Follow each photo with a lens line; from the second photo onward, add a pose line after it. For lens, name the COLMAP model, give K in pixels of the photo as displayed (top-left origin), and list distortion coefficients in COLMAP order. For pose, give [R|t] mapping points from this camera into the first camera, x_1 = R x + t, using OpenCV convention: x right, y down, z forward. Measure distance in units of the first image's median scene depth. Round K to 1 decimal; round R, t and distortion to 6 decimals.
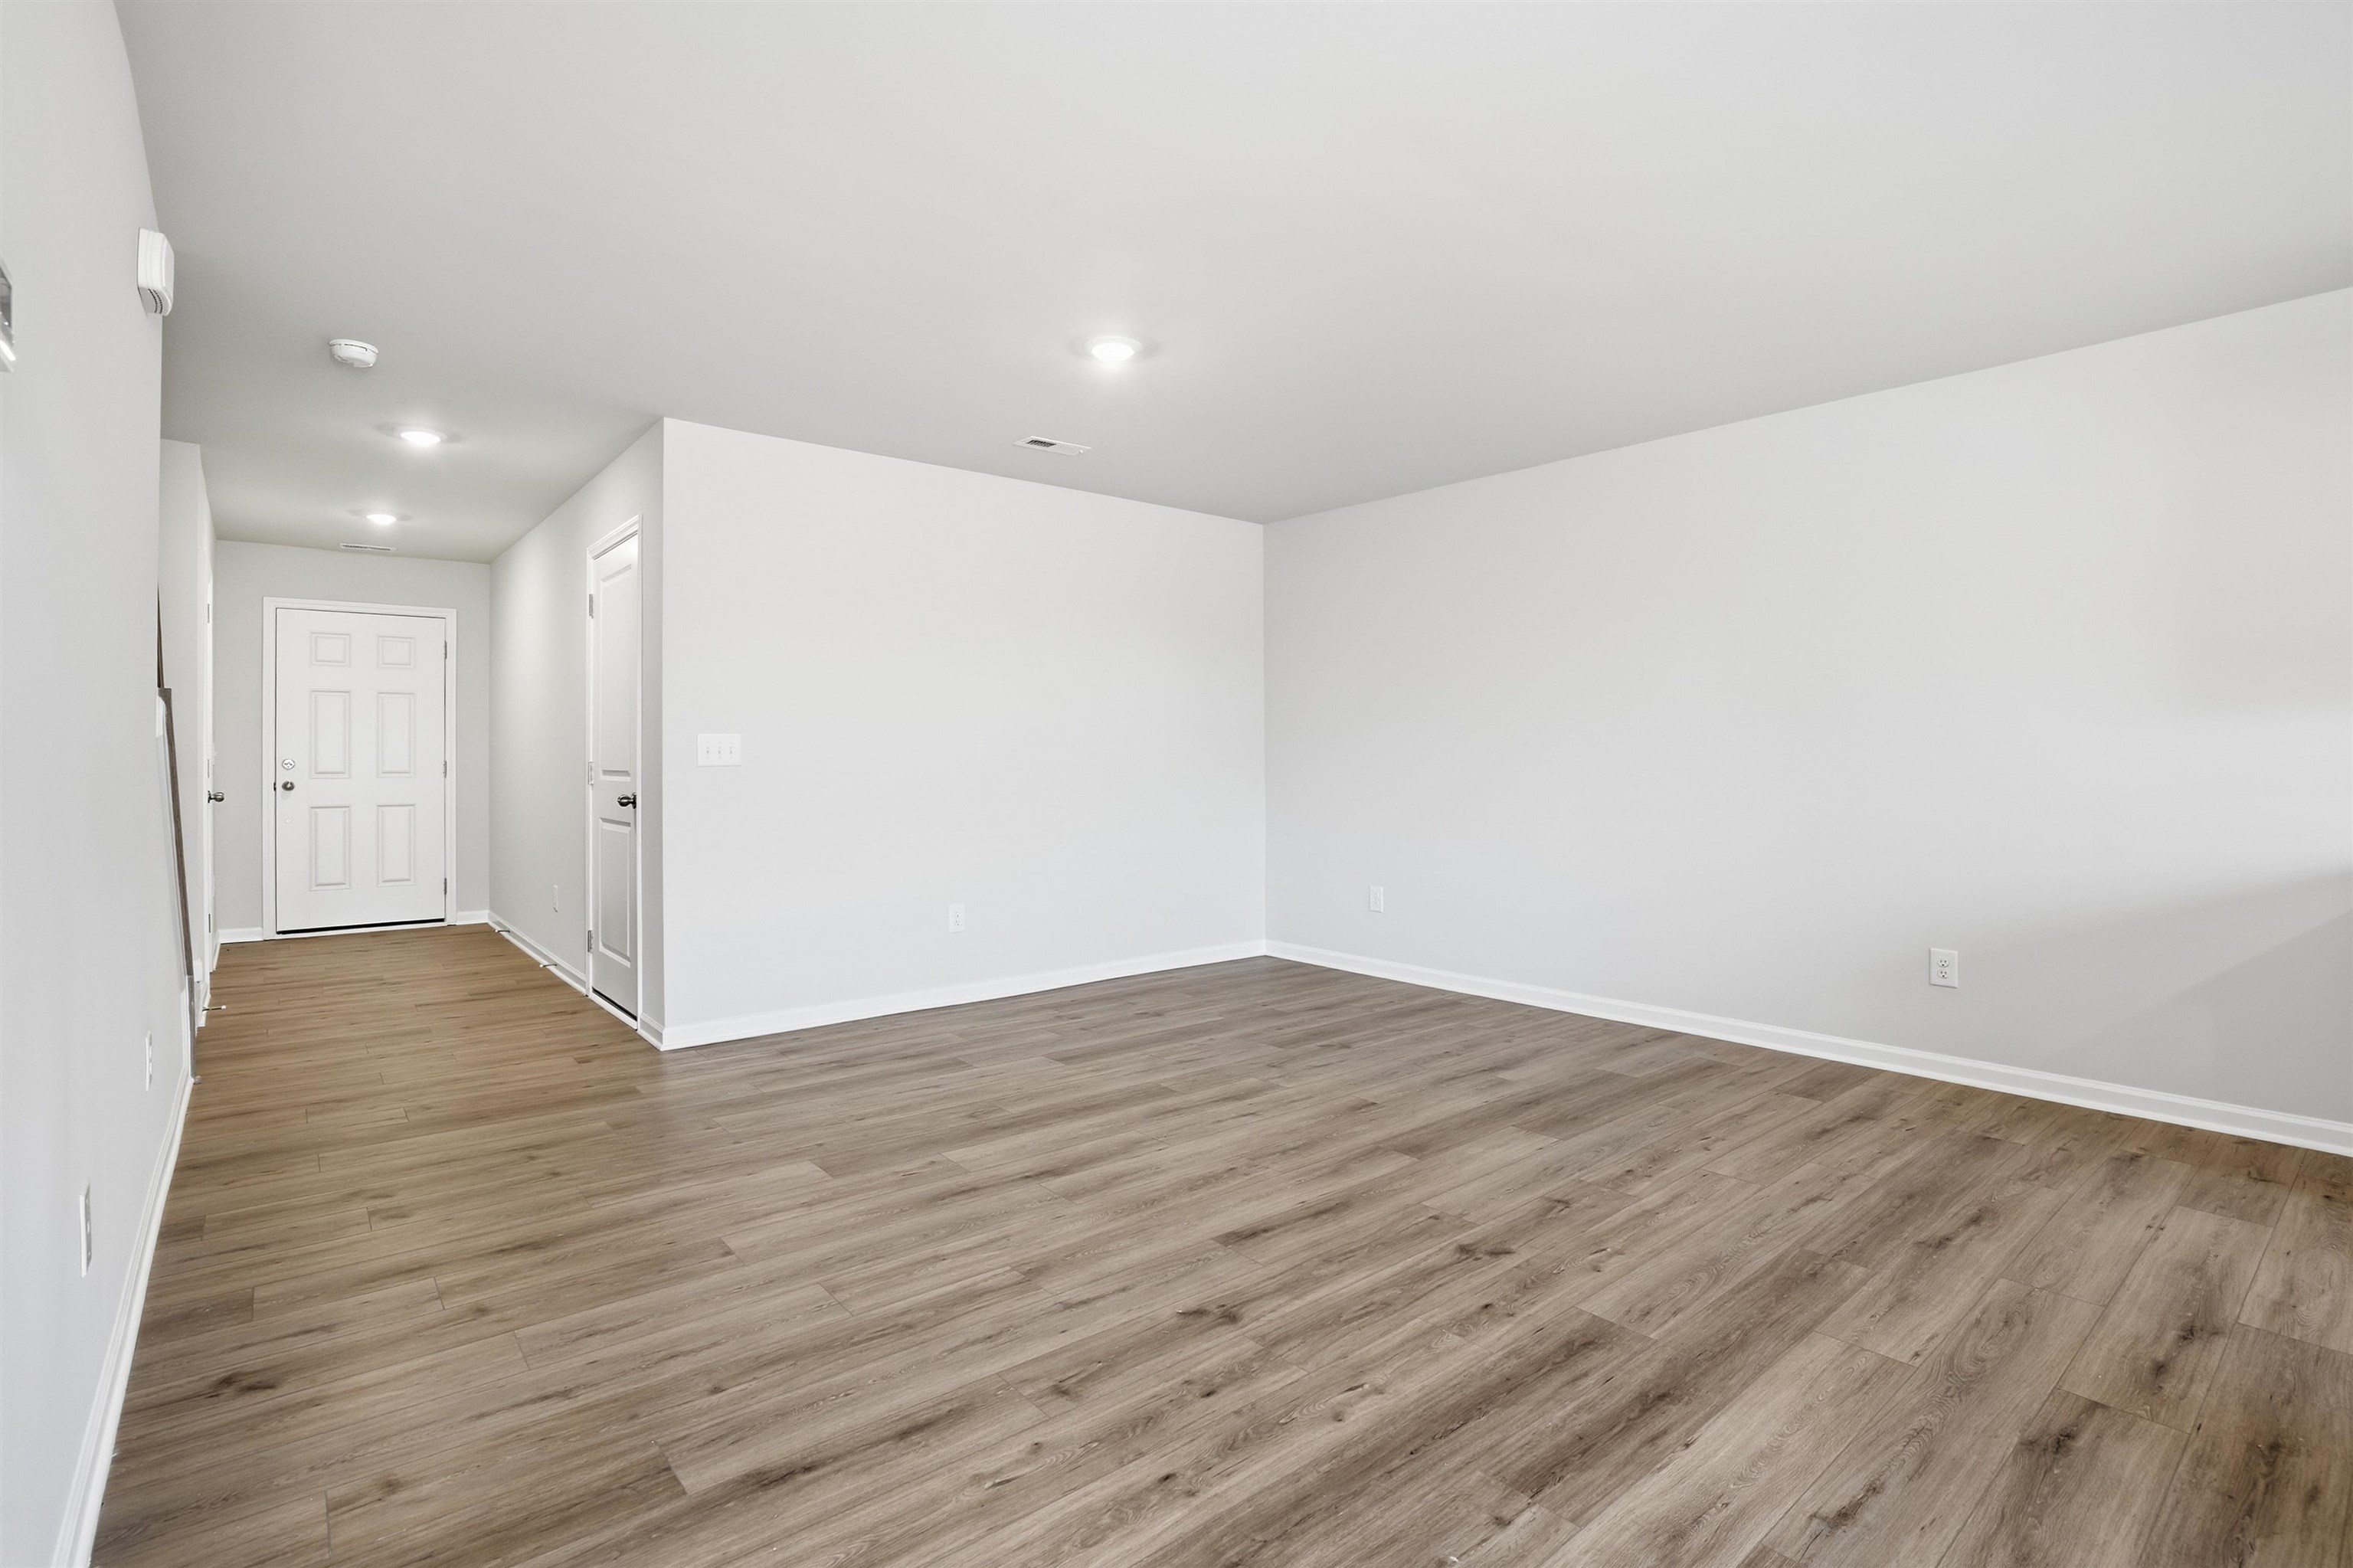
lens RADIAL K [[1095.5, 0, 1153.8], [0, 1095.5, 777.7], [0, 0, 1]] dist [-0.050157, 0.020208]
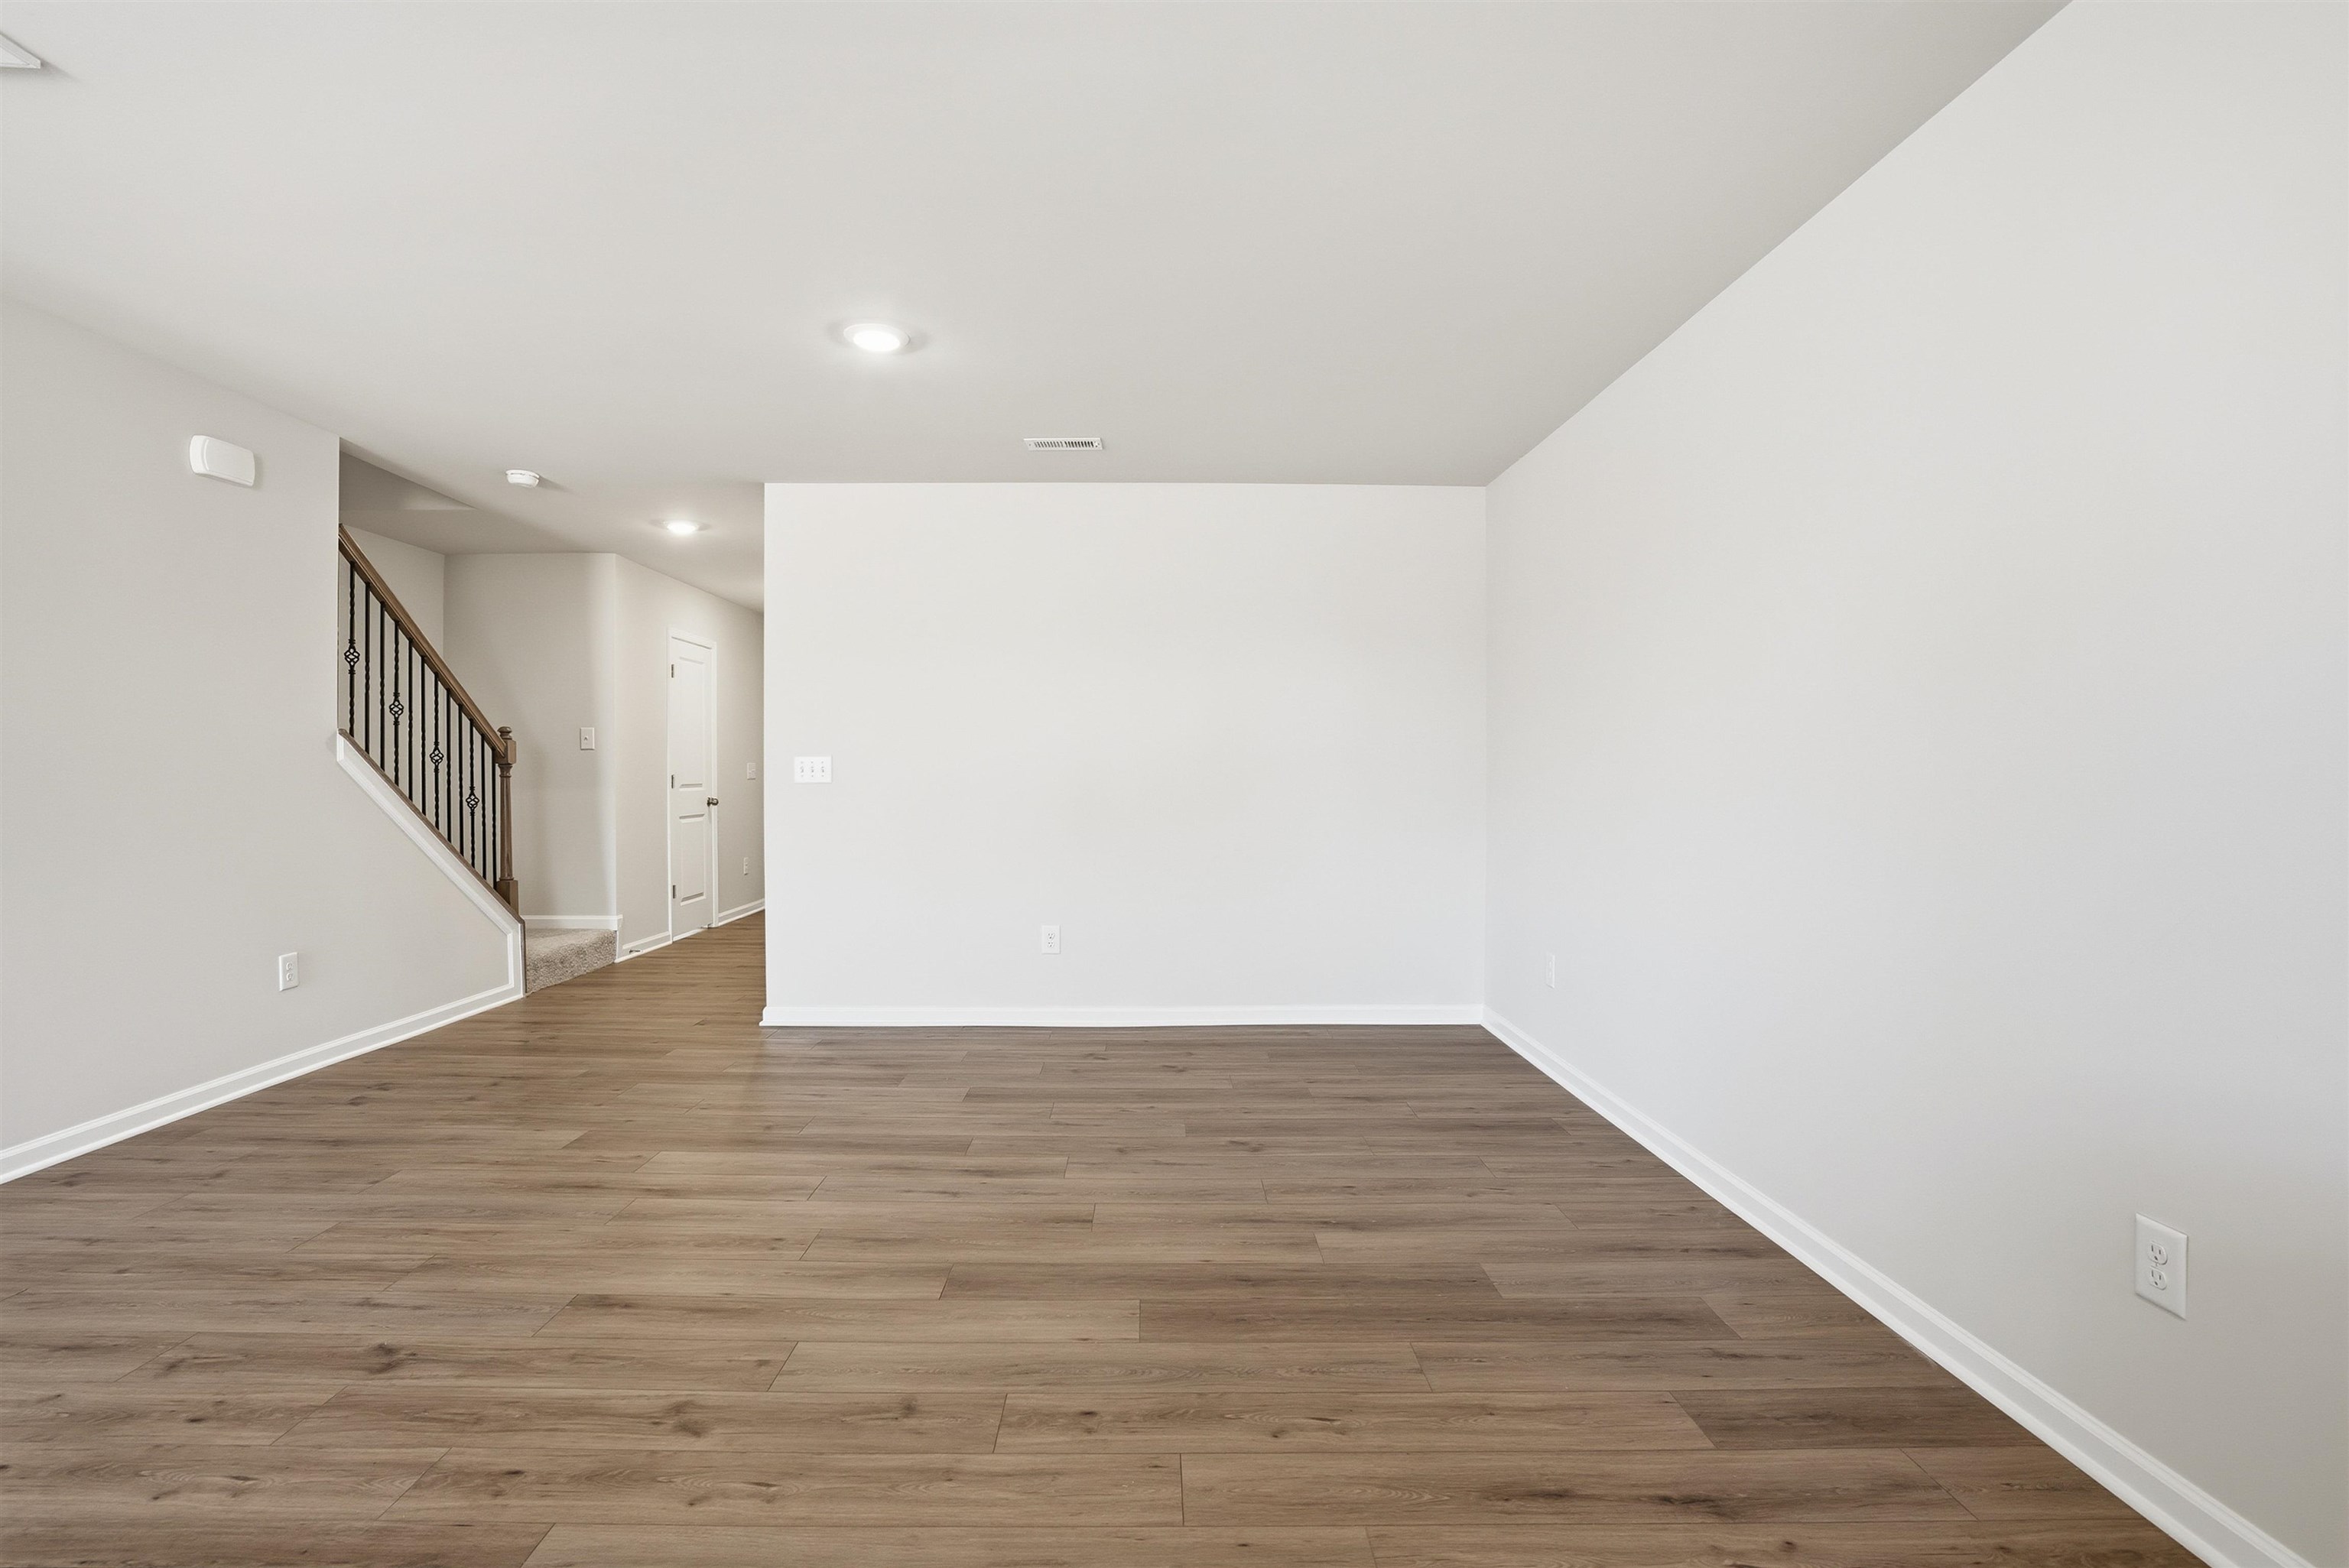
lens RADIAL K [[1093.5, 0, 1151.8], [0, 1093.5, 777.7], [0, 0, 1]] dist [-0.050157, 0.020208]
pose [[0.775885, 0.001963, -0.630871, 0.949647], [-0.010904, 0.999888, -0.010299, -0.008578], [0.630780, 0.014870, 0.775819, 0.566241]]
